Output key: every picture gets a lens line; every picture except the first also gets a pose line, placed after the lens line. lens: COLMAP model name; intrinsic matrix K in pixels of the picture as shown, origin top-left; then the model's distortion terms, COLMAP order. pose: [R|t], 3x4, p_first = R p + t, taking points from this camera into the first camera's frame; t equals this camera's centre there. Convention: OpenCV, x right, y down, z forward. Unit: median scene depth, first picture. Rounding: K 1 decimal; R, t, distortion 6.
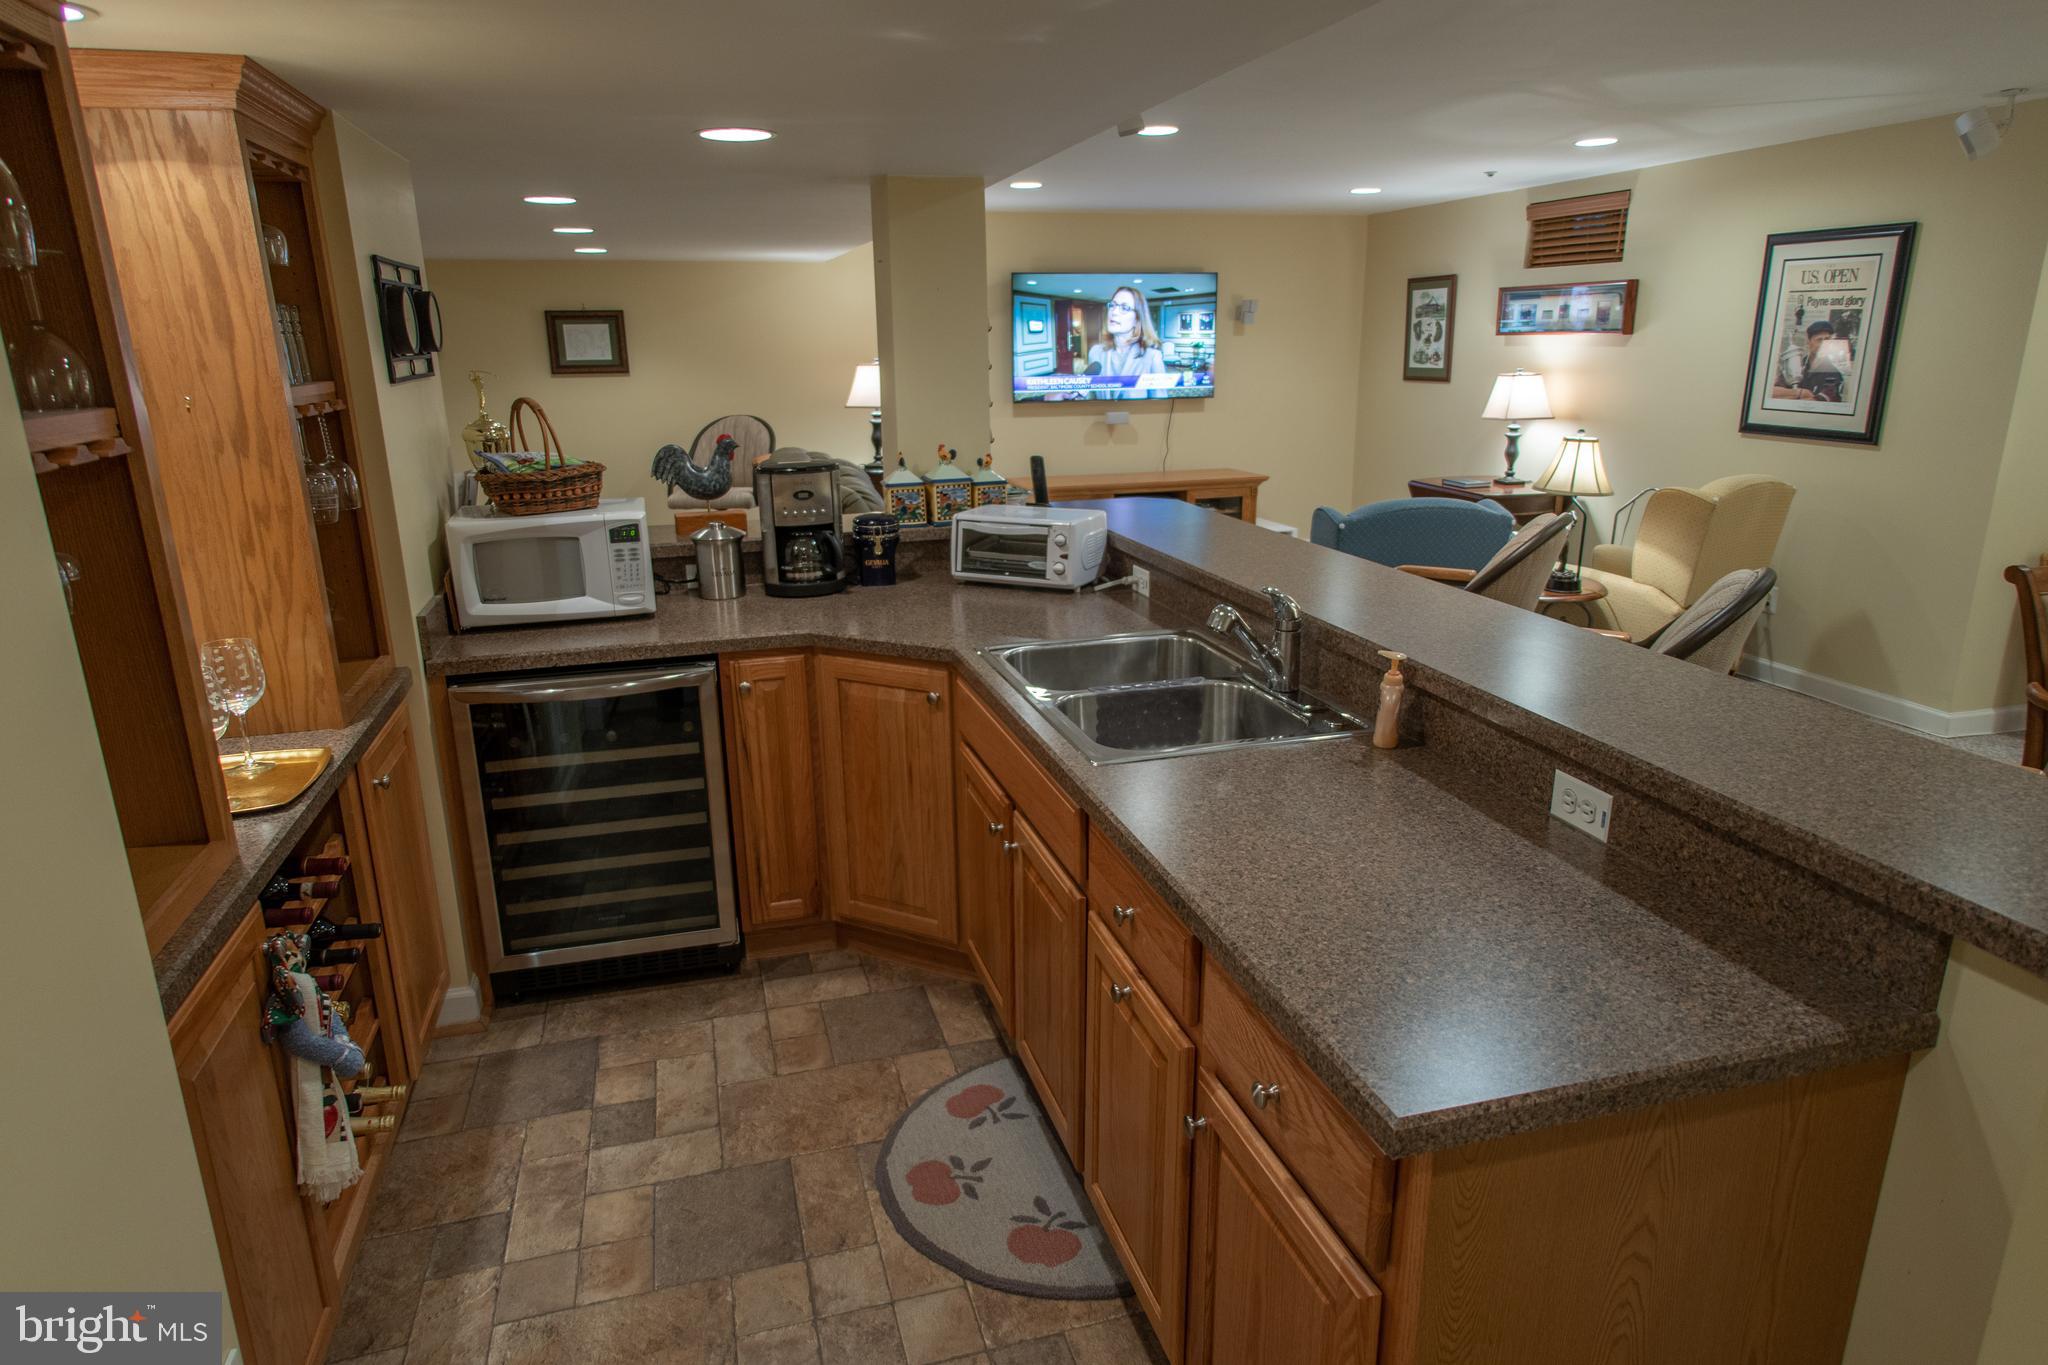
lens RADIAL K [[1218.7, 0, 1024.0], [0, 1218.7, 682.5], [0, 0, 1]] dist [0.006186, 0.000430]
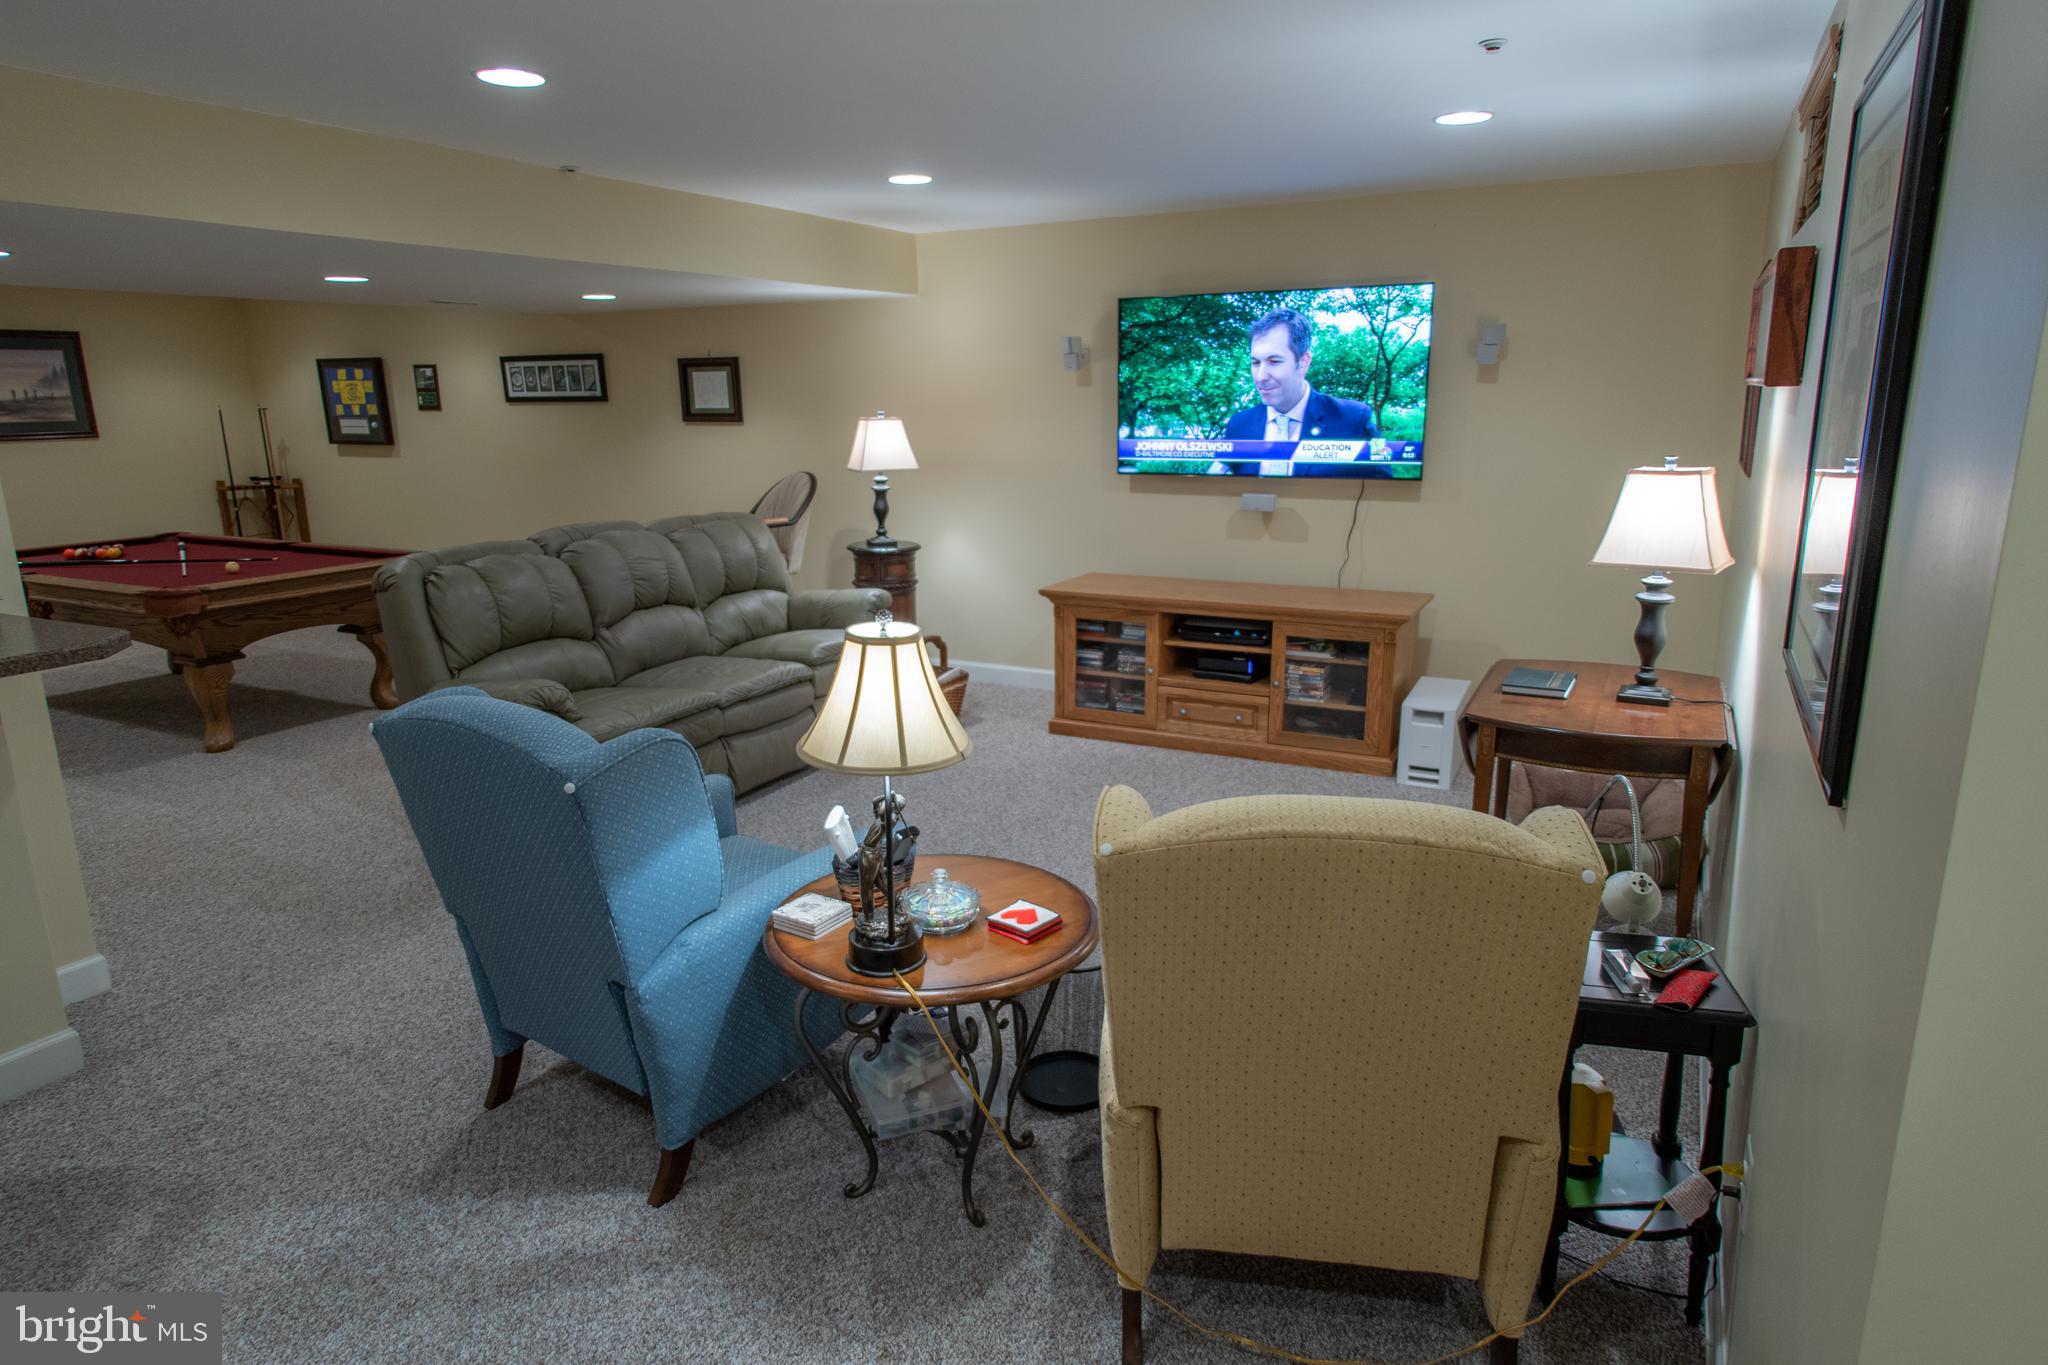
lens RADIAL K [[1213.6, 0, 1023.7], [0, 1213.6, 681.0], [0, 0, 1]] dist [0.002159, 0.001282]
pose [[0.721377, 0.165421, -0.672496, 0.518346], [-0.187307, 0.981466, 0.040501, -0.140021], [0.666732, 0.096747, 0.738991, 0.483664]]
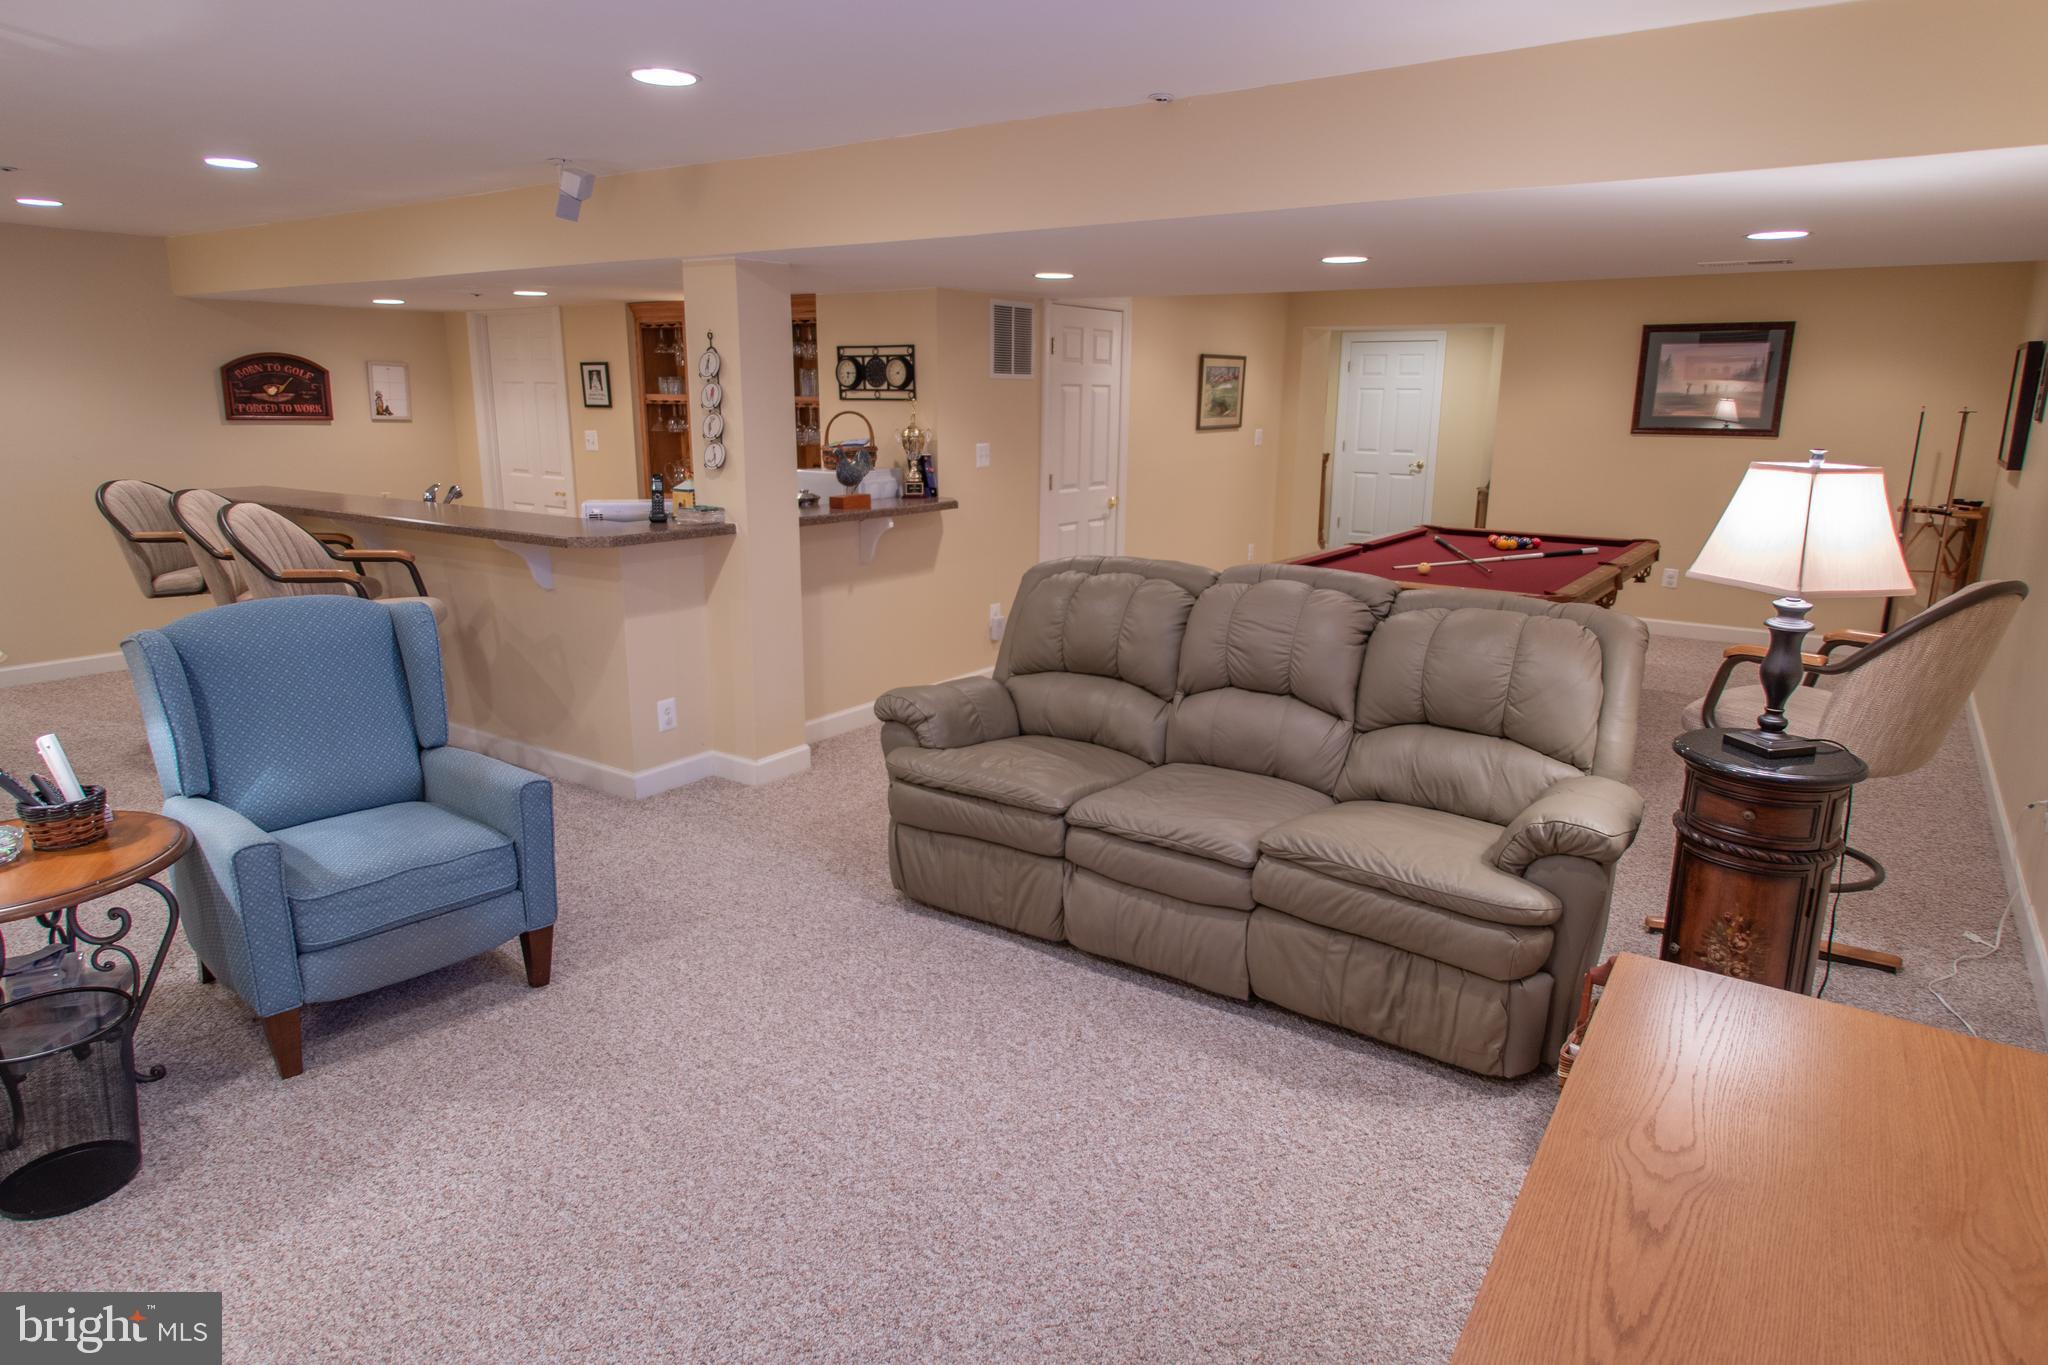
lens RADIAL K [[1218.7, 0, 1024.0], [0, 1218.7, 682.5], [0, 0, 1]] dist [0.006186, 0.000430]
pose [[-0.773606, 0.153721, -0.614739, 0.271253], [-0.174491, 0.880945, 0.439873, -0.320332], [0.609169, 0.447555, -0.654682, 1.119241]]
